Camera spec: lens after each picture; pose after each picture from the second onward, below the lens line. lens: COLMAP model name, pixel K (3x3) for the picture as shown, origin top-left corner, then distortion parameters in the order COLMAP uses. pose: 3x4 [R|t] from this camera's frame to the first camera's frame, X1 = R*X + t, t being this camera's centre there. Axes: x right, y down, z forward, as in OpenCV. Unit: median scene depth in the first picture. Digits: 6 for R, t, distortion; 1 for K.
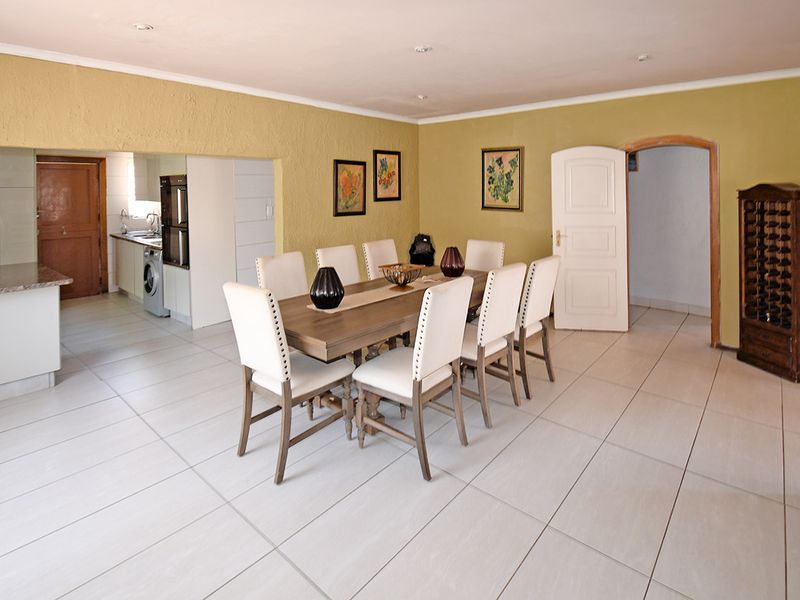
lens RADIAL K [[408.8, 0, 398.6], [0, 408.8, 319.4], [0, 0, 1]] dist [-0.001251, -0.000617]
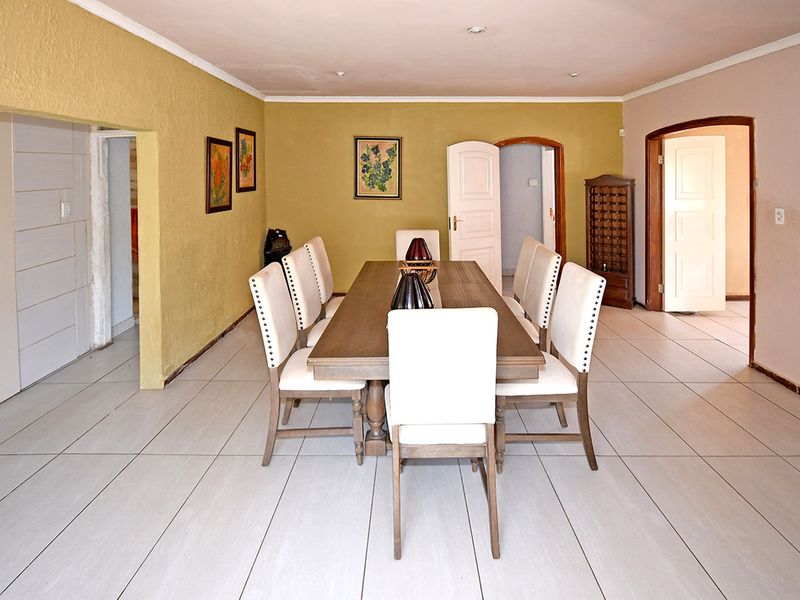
lens RADIAL K [[428.3, 0, 400.0], [0, 428.3, 300.0], [0, 0, 1]] dist [0.002388, 0.000060]
pose [[0.759628, -0.173132, 0.626890, -0.408776], [0.192524, 0.980575, 0.037522, -0.060153], [-0.621209, 0.092188, 0.778204, 0.195582]]
